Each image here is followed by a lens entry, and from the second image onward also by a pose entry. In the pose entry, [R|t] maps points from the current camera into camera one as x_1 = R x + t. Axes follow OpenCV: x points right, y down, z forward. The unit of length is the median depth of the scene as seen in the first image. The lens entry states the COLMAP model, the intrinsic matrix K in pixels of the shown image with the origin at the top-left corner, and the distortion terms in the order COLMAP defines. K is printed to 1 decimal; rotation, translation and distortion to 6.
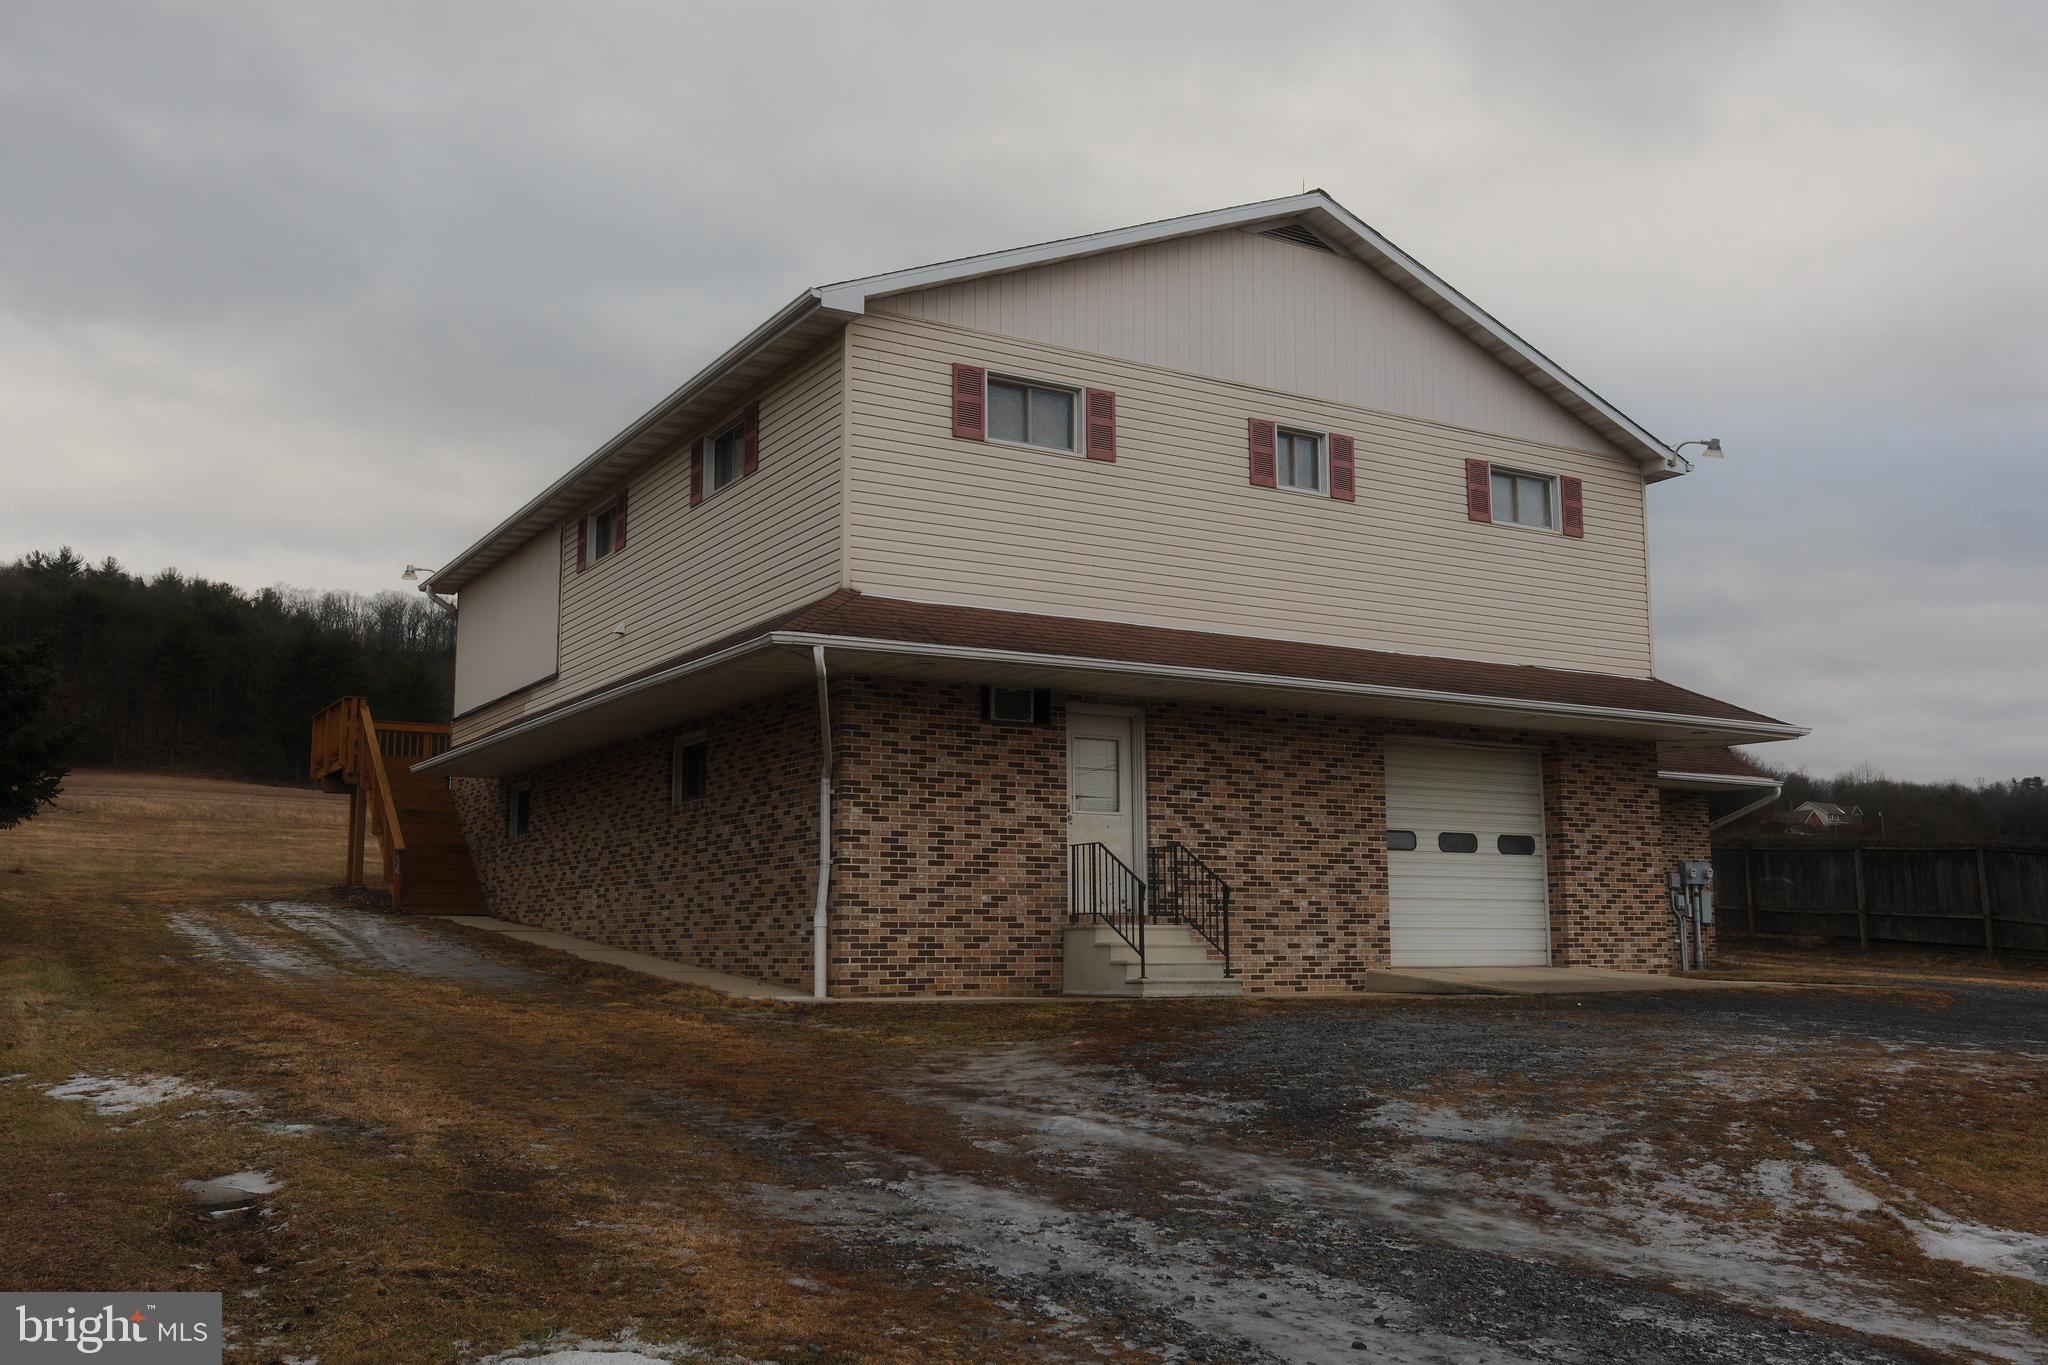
lens RADIAL K [[1777.7, 0, 1022.0], [0, 1777.7, 684.2], [0, 0, 1]] dist [0.007893, -0.017354]
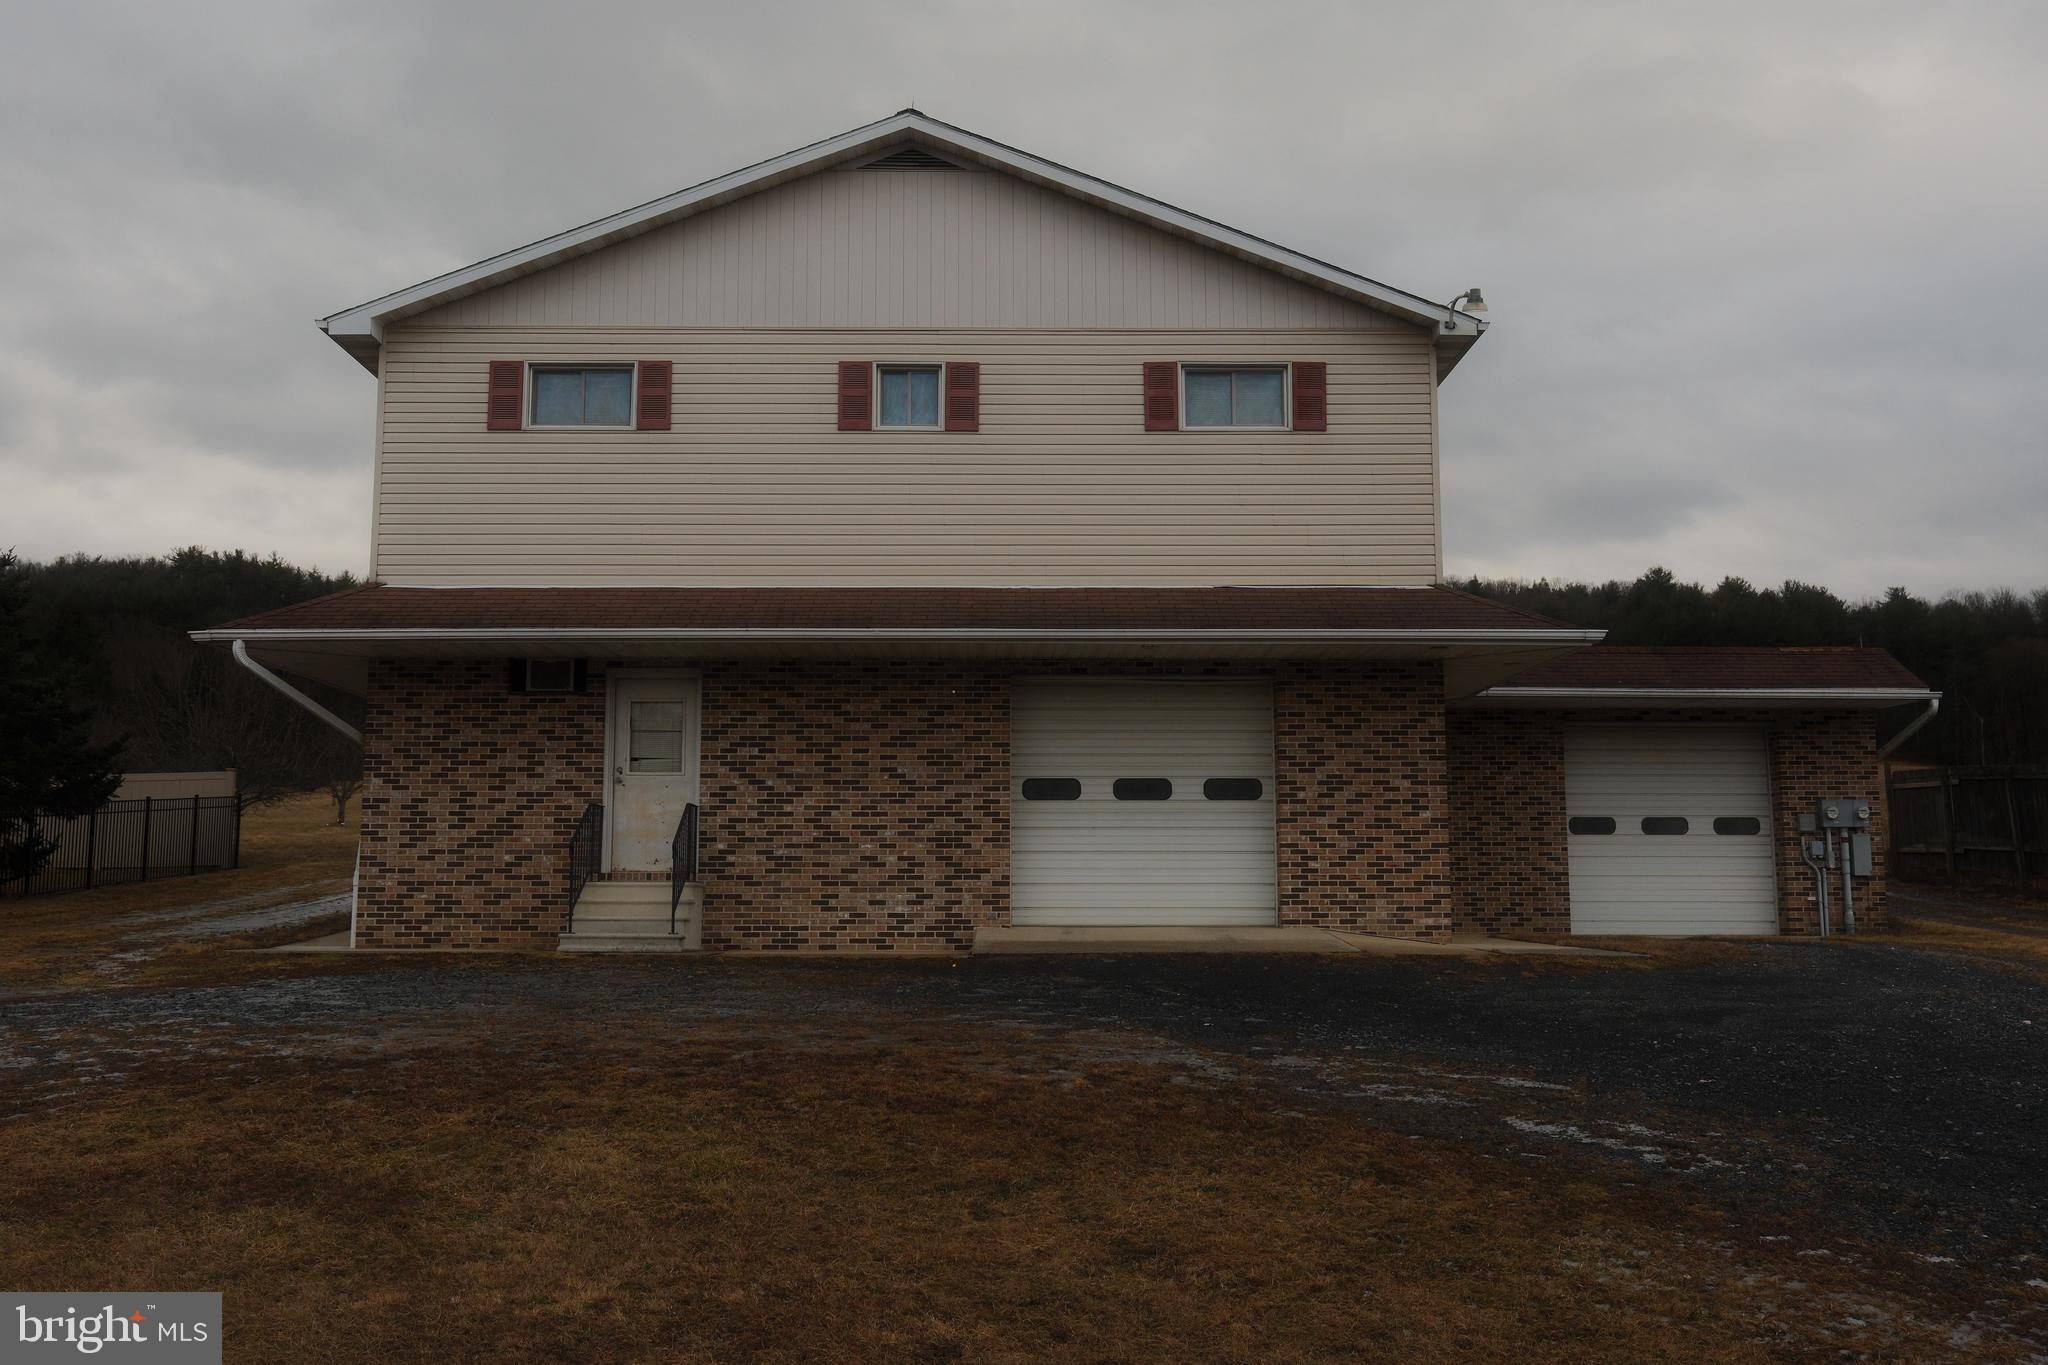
lens RADIAL K [[1777.7, 0, 1022.7], [0, 1777.7, 679.9], [0, 0, 1]] dist [0.007893, -0.017354]
pose [[0.865491, -0.062636, -0.496993, 0.699234], [0.071861, 0.997414, -0.000560, 0.032148], [0.495743, -0.035230, 0.867754, 0.202366]]
